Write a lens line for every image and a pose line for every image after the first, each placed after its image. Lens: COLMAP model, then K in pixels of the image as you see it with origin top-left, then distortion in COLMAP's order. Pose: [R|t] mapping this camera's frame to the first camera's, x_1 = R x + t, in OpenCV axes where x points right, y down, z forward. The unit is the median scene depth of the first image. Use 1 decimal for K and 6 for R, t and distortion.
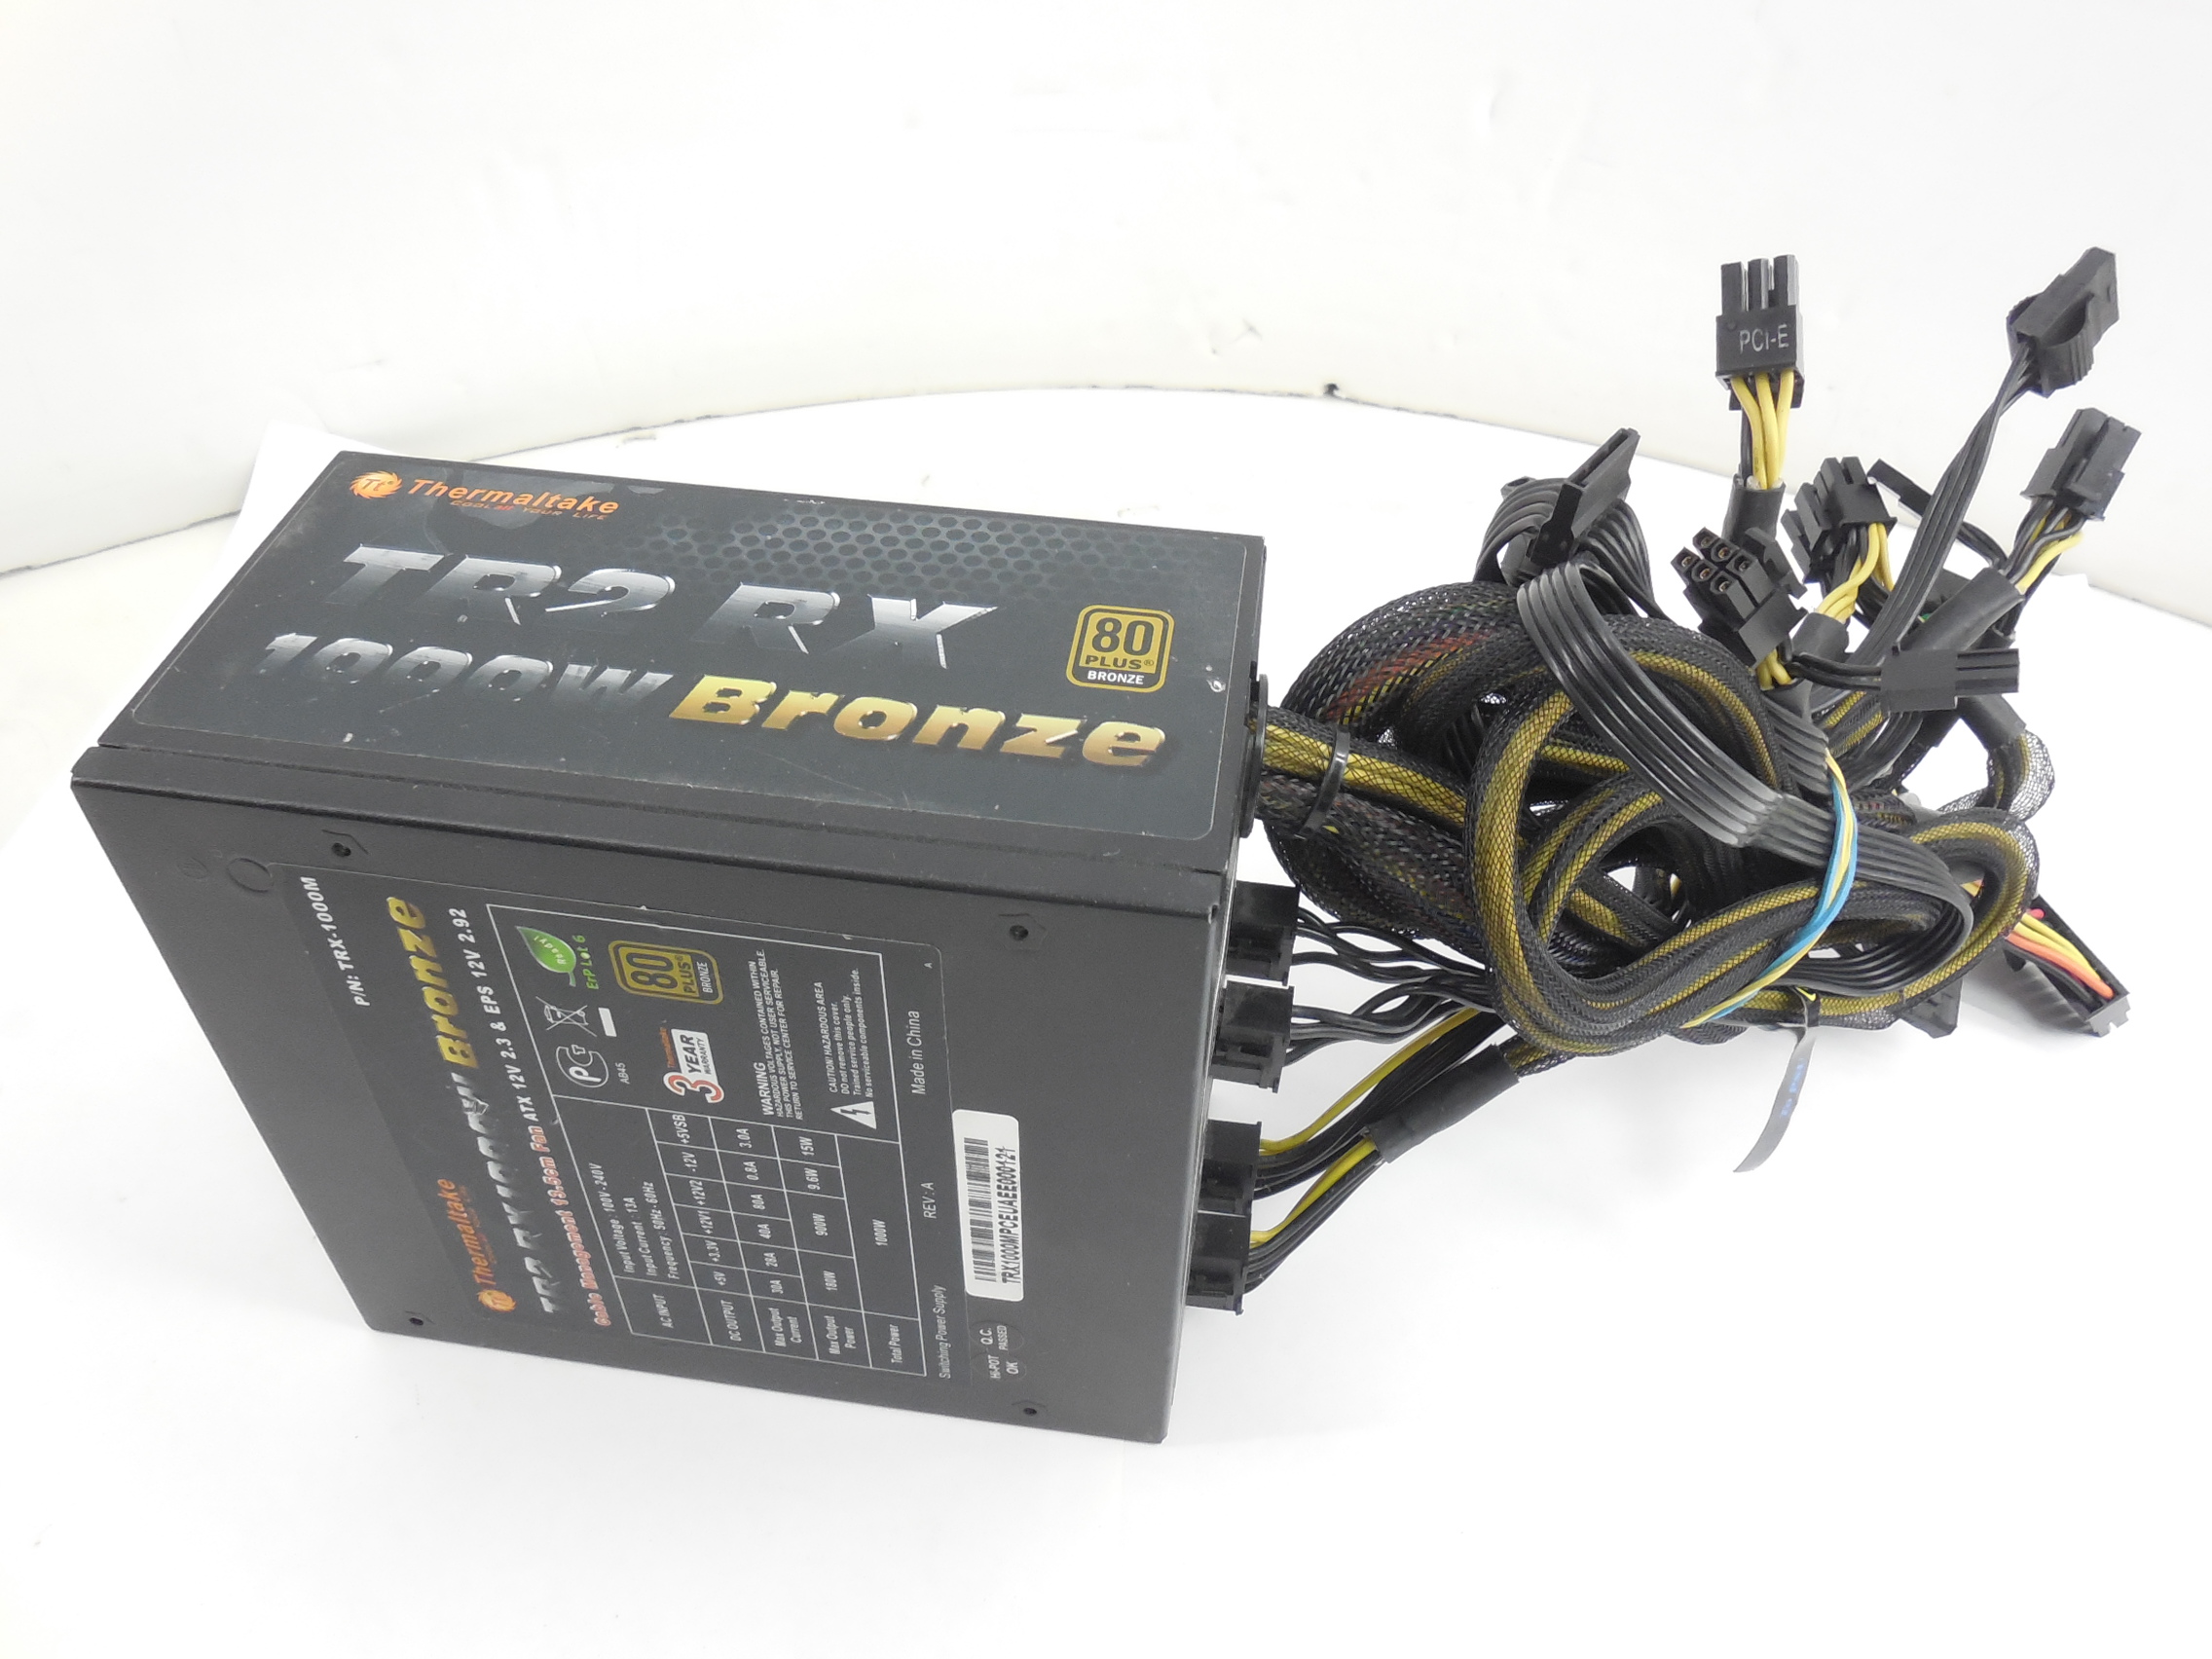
lens RADIAL K [[1739.4, 0, 1103.5], [0, 1739.4, 778.7], [0, 0, 1]] dist [-0.112138, 0.277057]
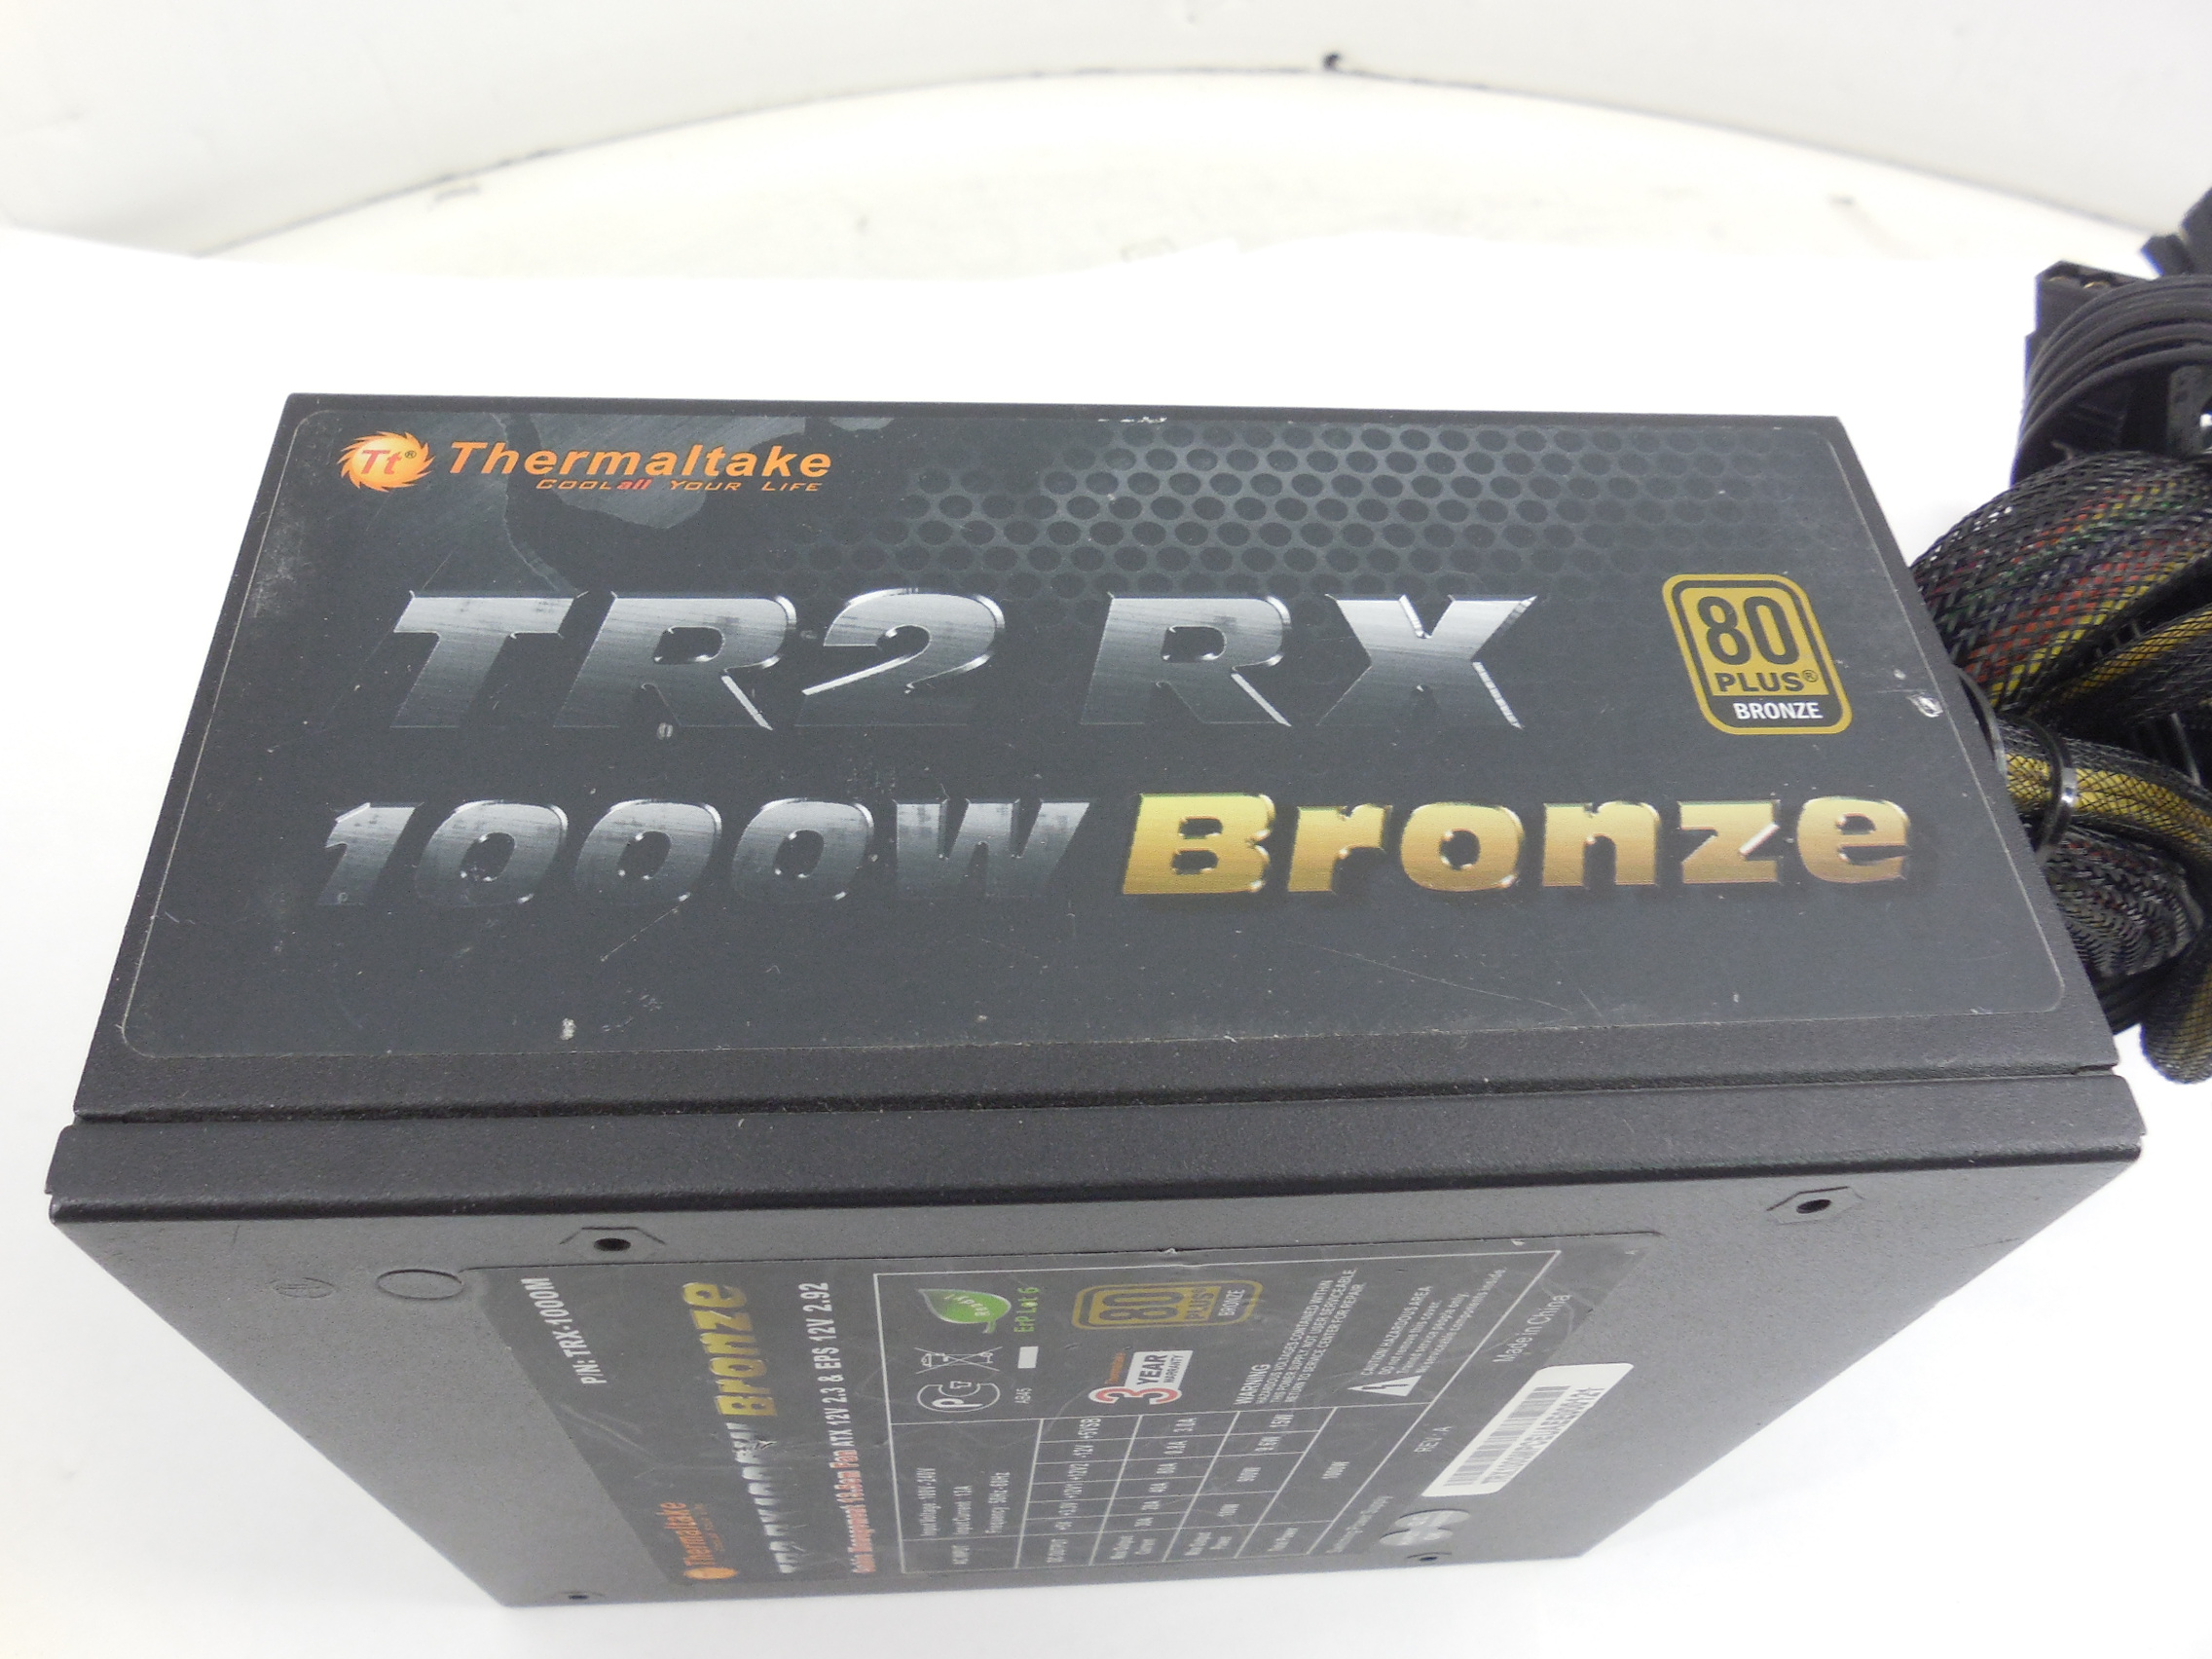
lens RADIAL K [[1739.4, 0, 1103.5], [0, 1739.4, 778.7], [0, 0, 1]] dist [-0.112138, 0.277057]
pose [[0.978496, -0.128390, 0.161435, -0.319737], [0.092618, 0.972807, 0.212294, -0.180493], [-0.184301, -0.192777, 0.963779, 0.421784]]
